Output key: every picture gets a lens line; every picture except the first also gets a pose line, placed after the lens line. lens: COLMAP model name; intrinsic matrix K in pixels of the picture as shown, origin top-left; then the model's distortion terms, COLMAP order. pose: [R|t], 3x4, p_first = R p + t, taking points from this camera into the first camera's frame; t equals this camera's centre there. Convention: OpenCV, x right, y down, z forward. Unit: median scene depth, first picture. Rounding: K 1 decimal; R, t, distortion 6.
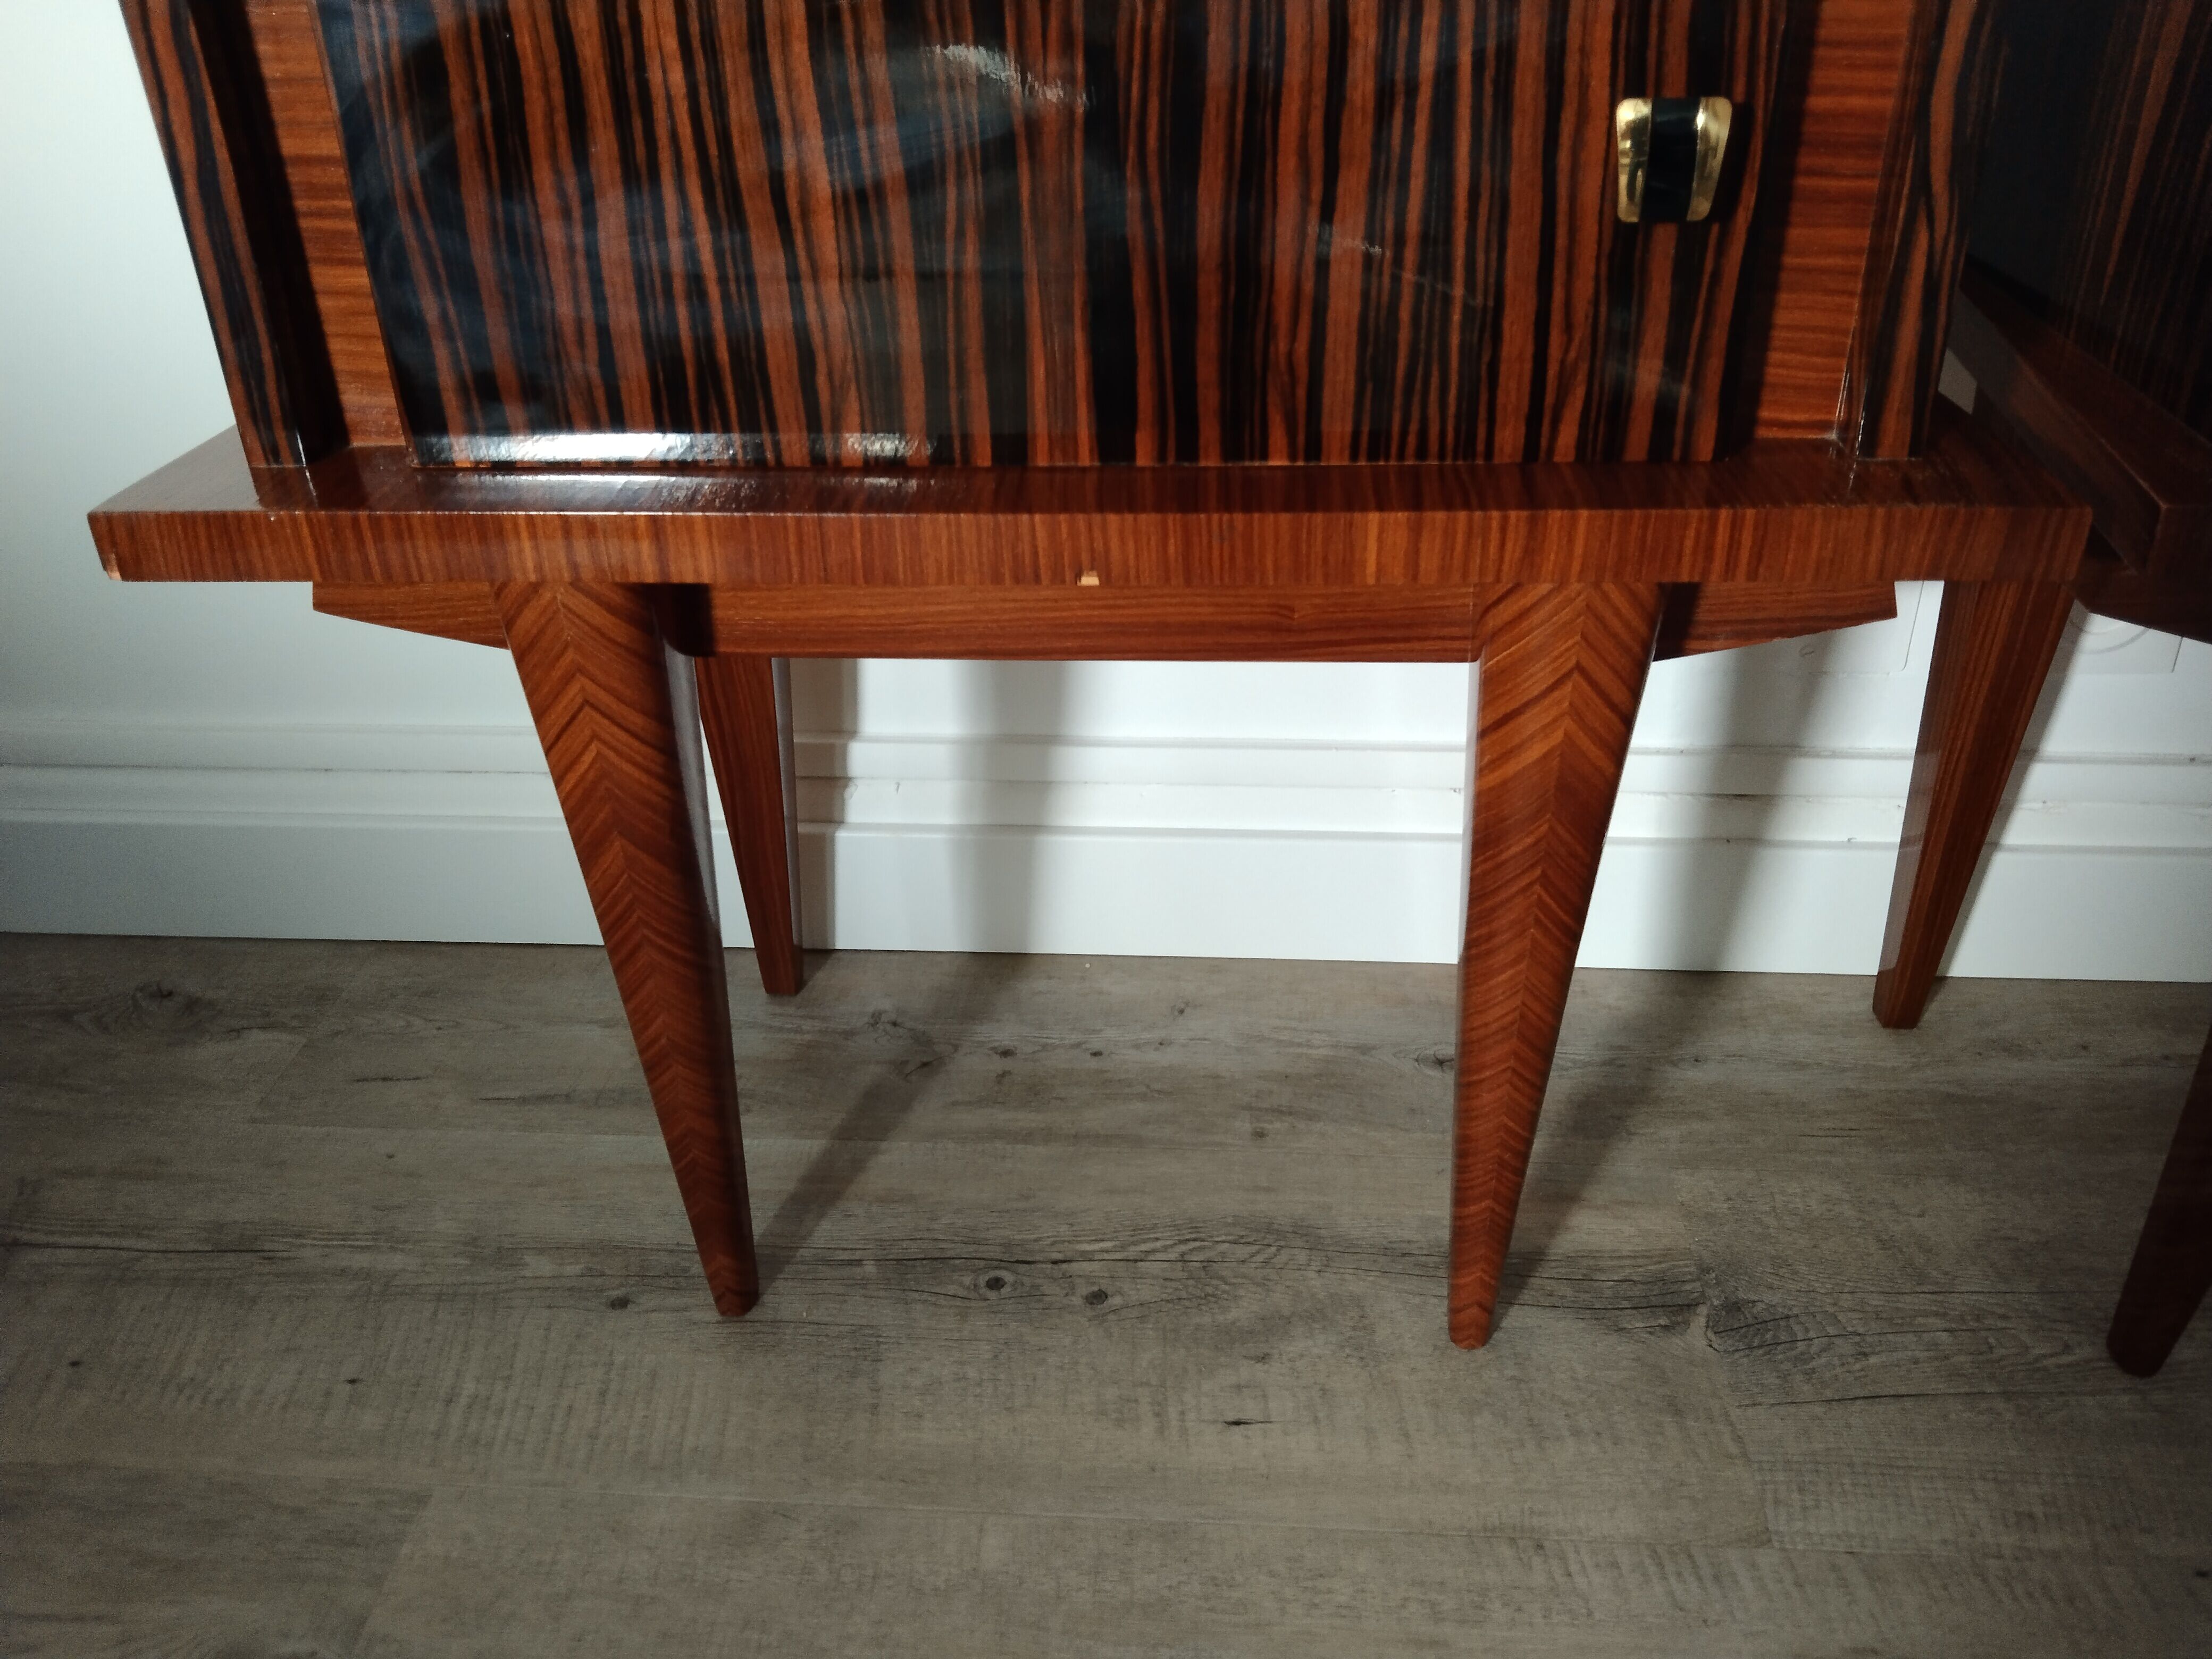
lens RADIAL K [[1781.5, 0, 1095.5], [0, 1781.5, 811.9], [0, 0, 1]] dist [0.036156, -0.104200]
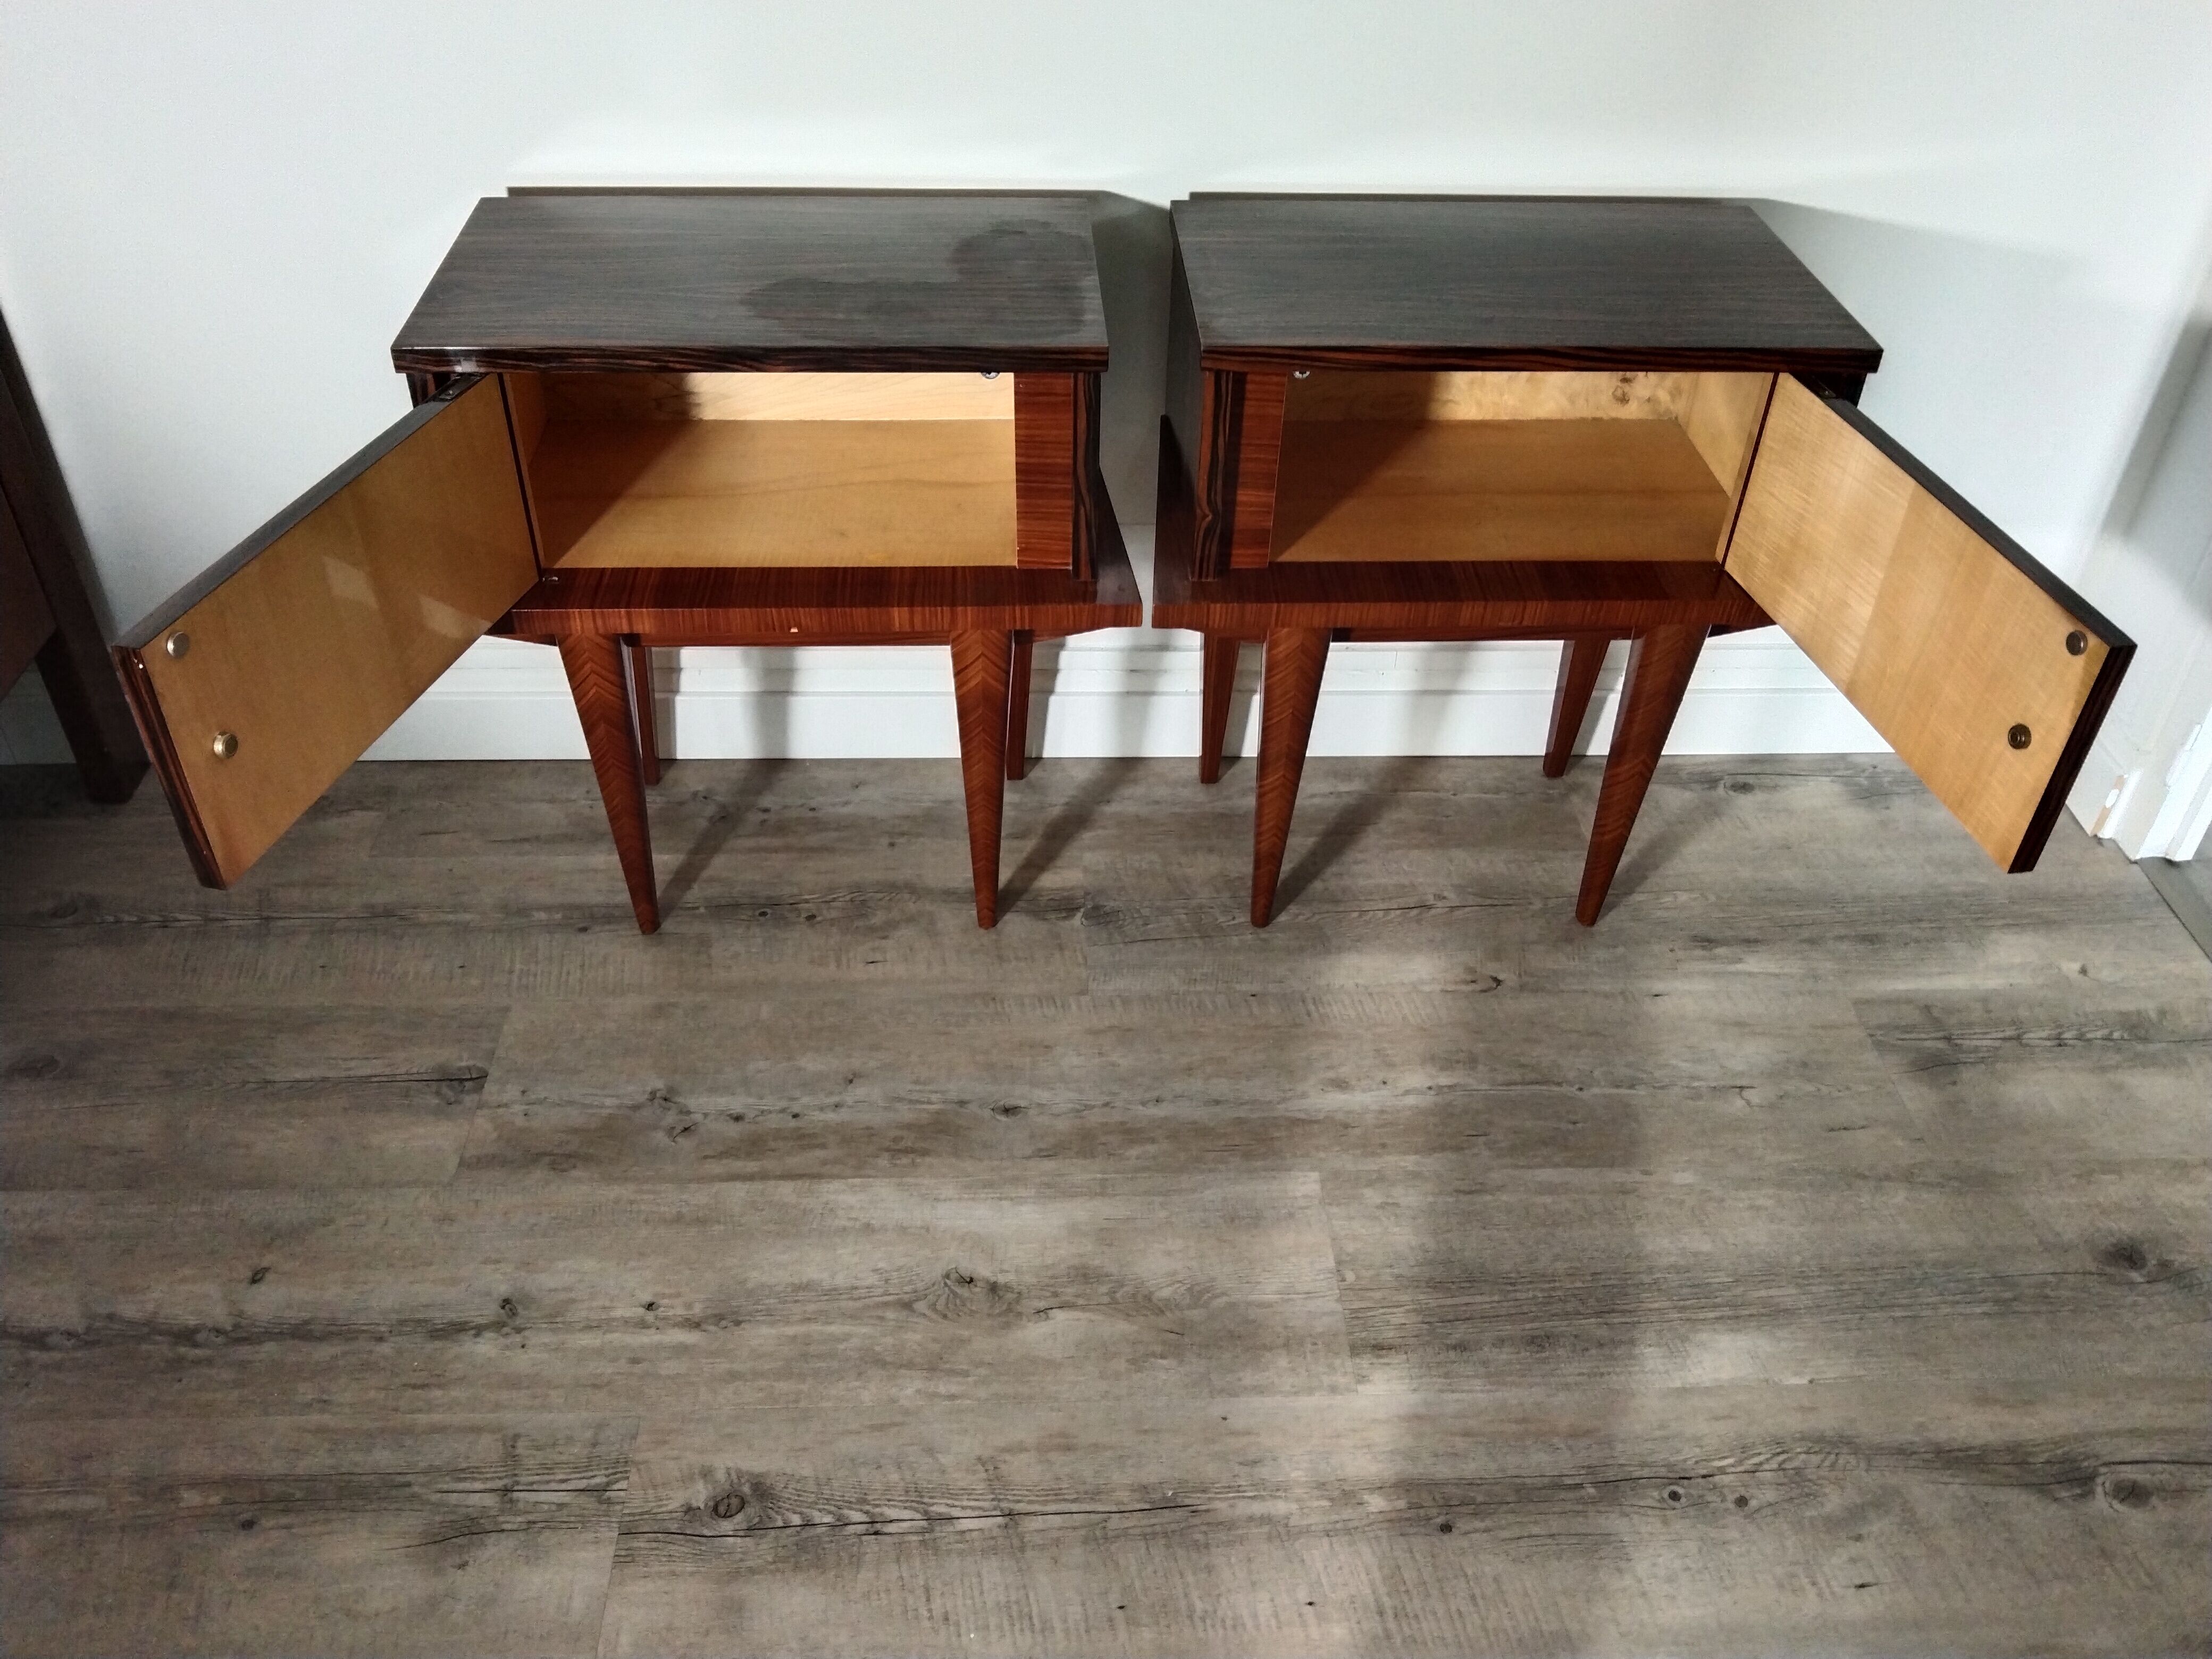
lens RADIAL K [[1781.5, 0, 1119.4], [0, 1781.5, 818.7], [0, 0, 1]] dist [0.036156, -0.104200]
pose [[0.990588, -0.034428, 0.132475, 0.098570], [0.016585, 0.990909, 0.133508, -0.142874], [-0.135867, -0.130054, 0.982154, -1.278276]]
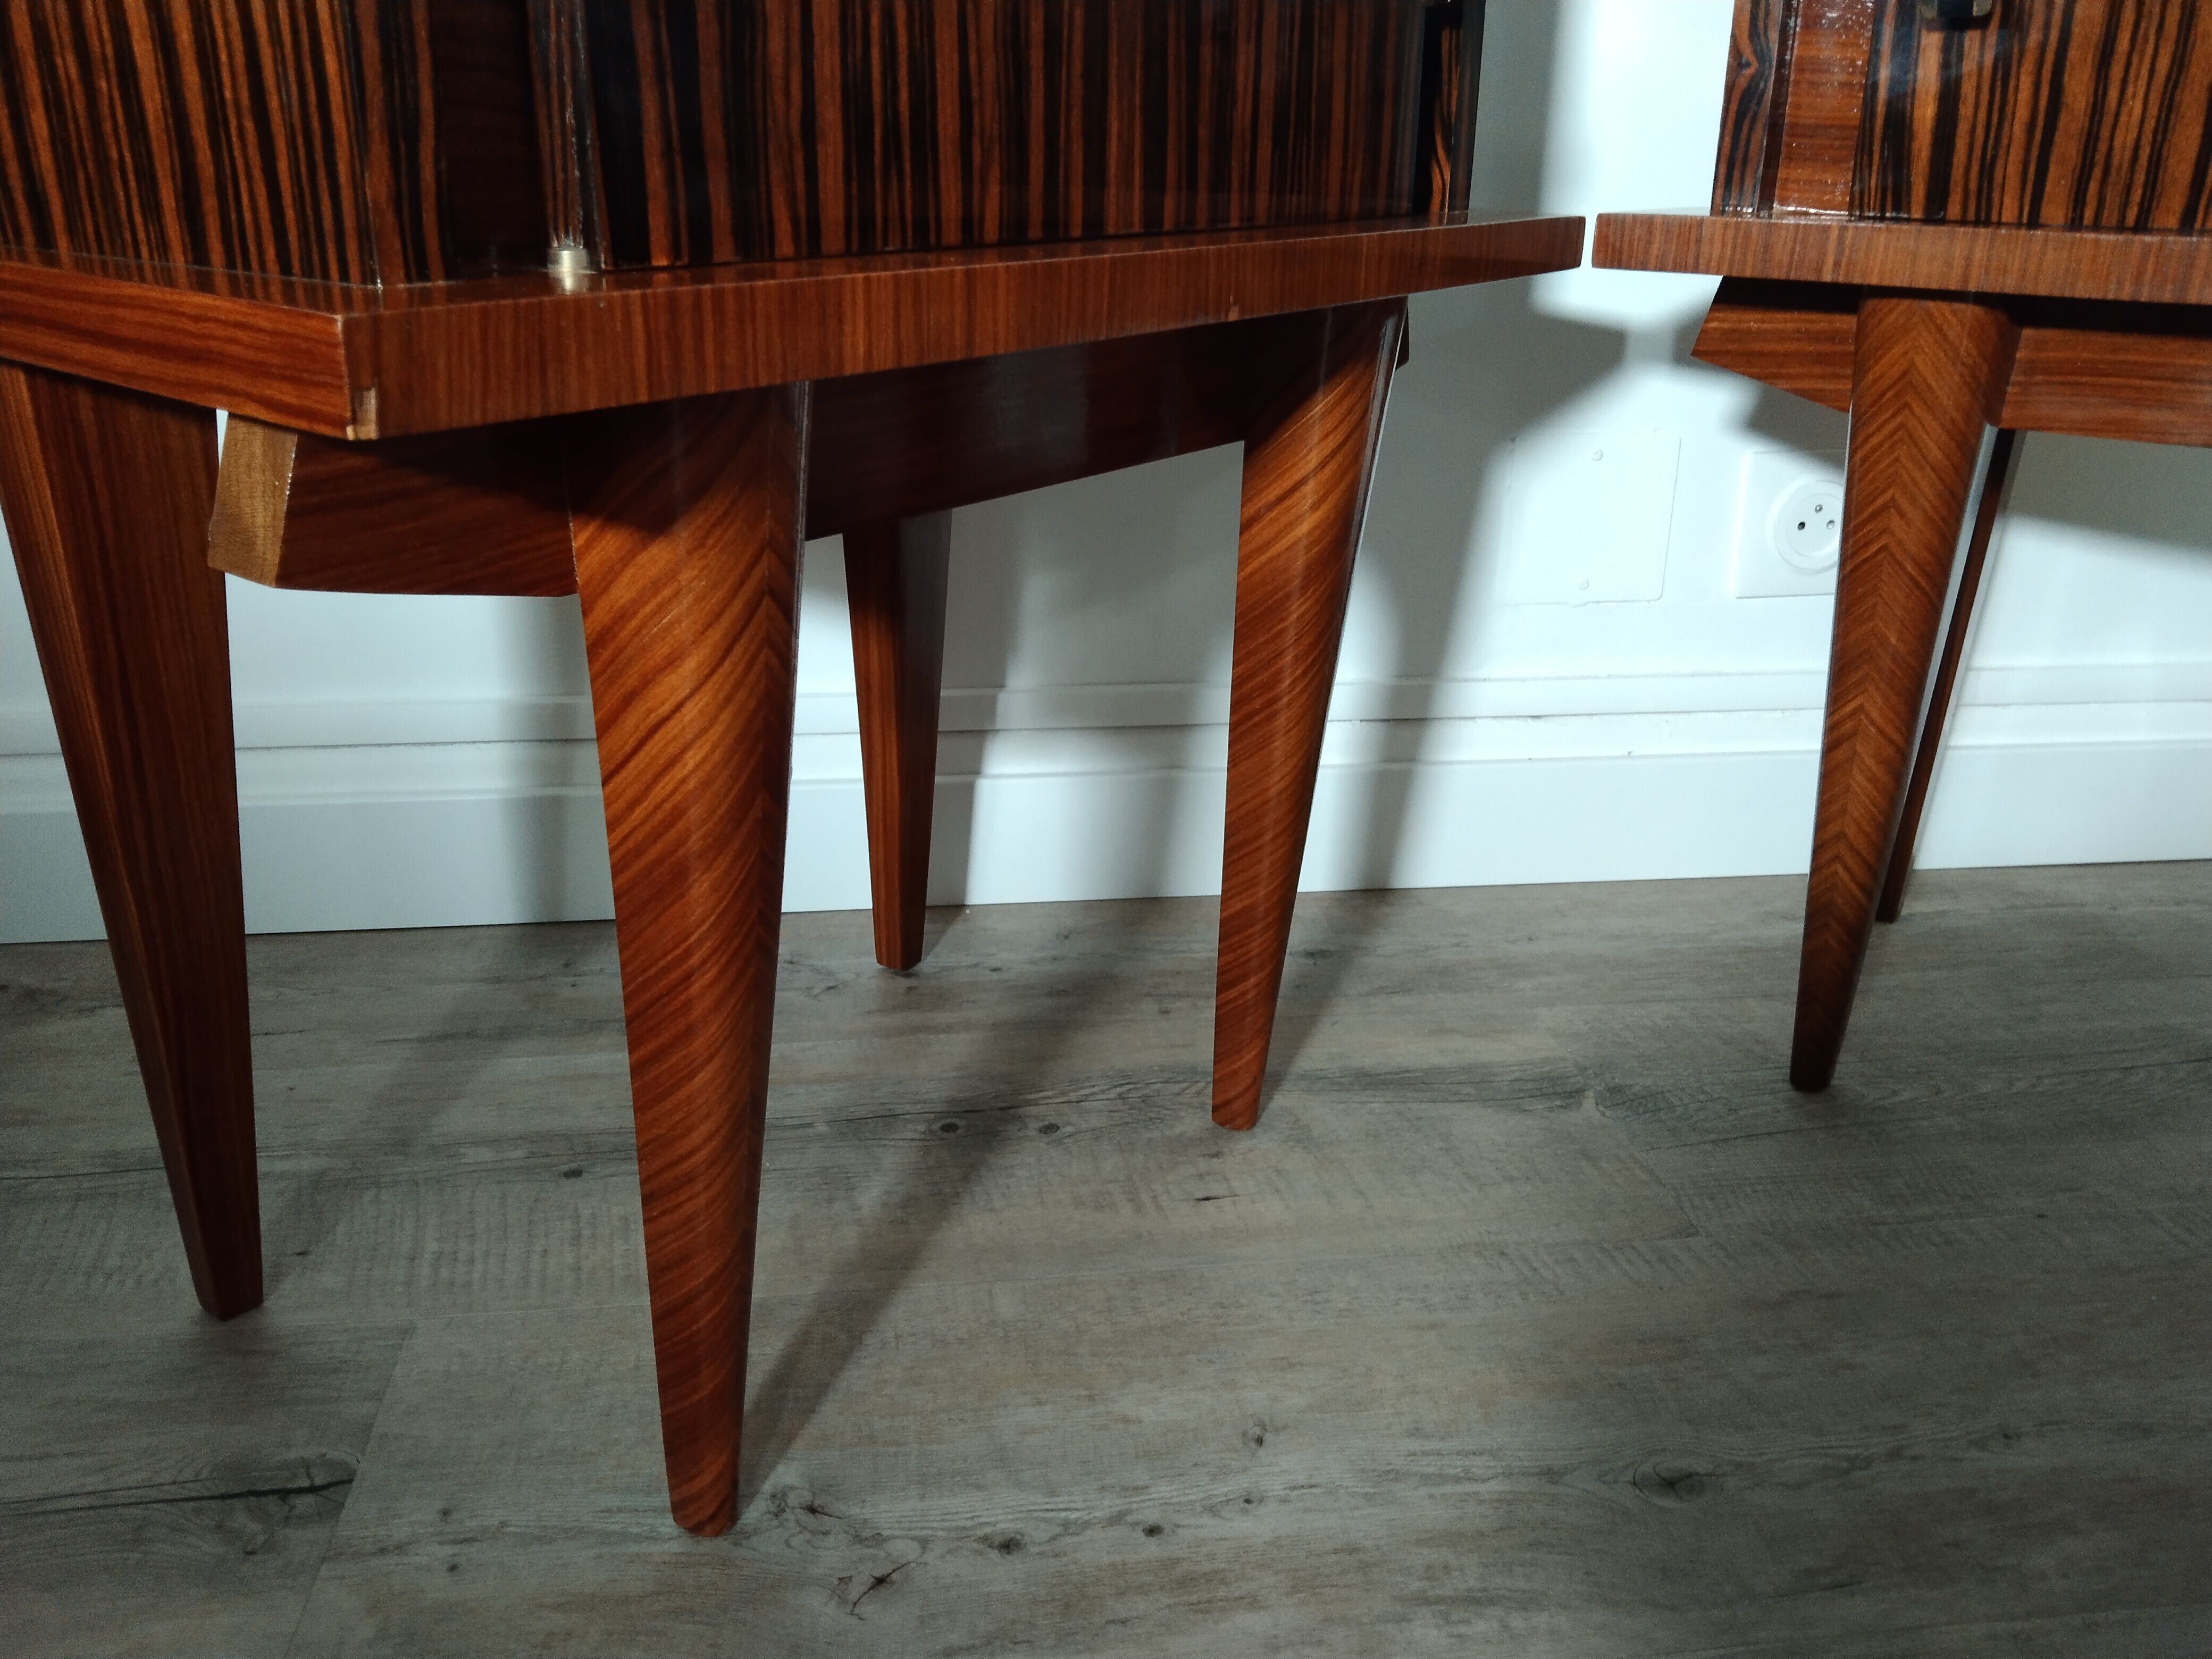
lens RADIAL K [[1781.5, 0, 1090.4], [0, 1781.5, 845.2], [0, 0, 1]] dist [0.036156, -0.104200]
pose [[0.979798, -0.040570, 0.195832, -0.188433], [0.070138, 0.986721, -0.146501, 0.285773], [-0.187288, 0.157276, 0.969633, -0.048116]]
